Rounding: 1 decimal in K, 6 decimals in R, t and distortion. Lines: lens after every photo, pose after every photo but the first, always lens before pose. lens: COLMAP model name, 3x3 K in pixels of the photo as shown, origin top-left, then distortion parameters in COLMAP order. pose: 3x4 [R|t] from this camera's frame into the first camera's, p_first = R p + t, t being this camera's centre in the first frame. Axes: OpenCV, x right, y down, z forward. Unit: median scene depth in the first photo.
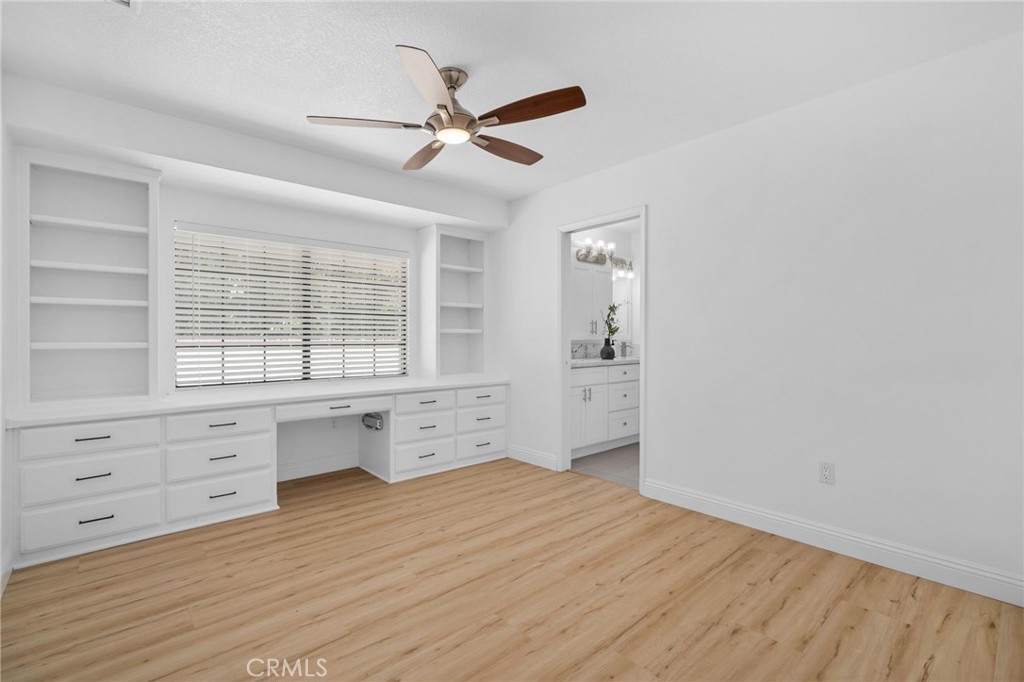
lens RADIAL K [[418.5, 0, 512.0], [0, 418.5, 341.0], [0, 0, 1]] dist [-0.033428, 0.000103]
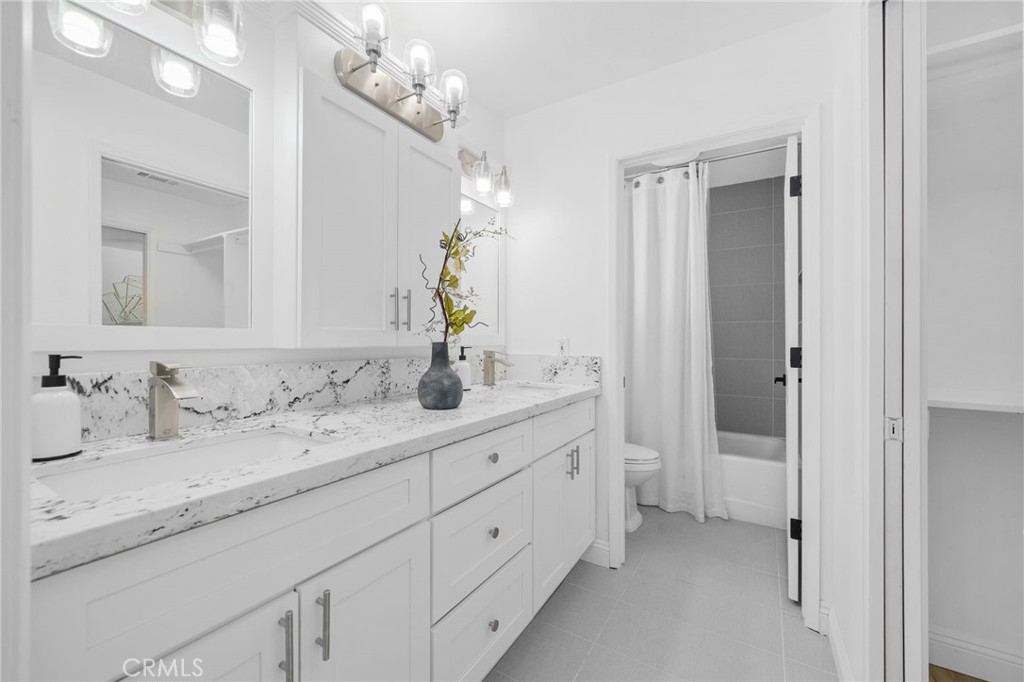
lens RADIAL K [[418.5, 0, 512.0], [0, 418.5, 341.0], [0, 0, 1]] dist [-0.033428, 0.000103]
pose [[0.951292, 0.000528, 0.308291, 0.180301], [0.002492, 0.999953, -0.009403, -0.004469], [-0.308281, 0.009714, 0.951246, 0.668371]]
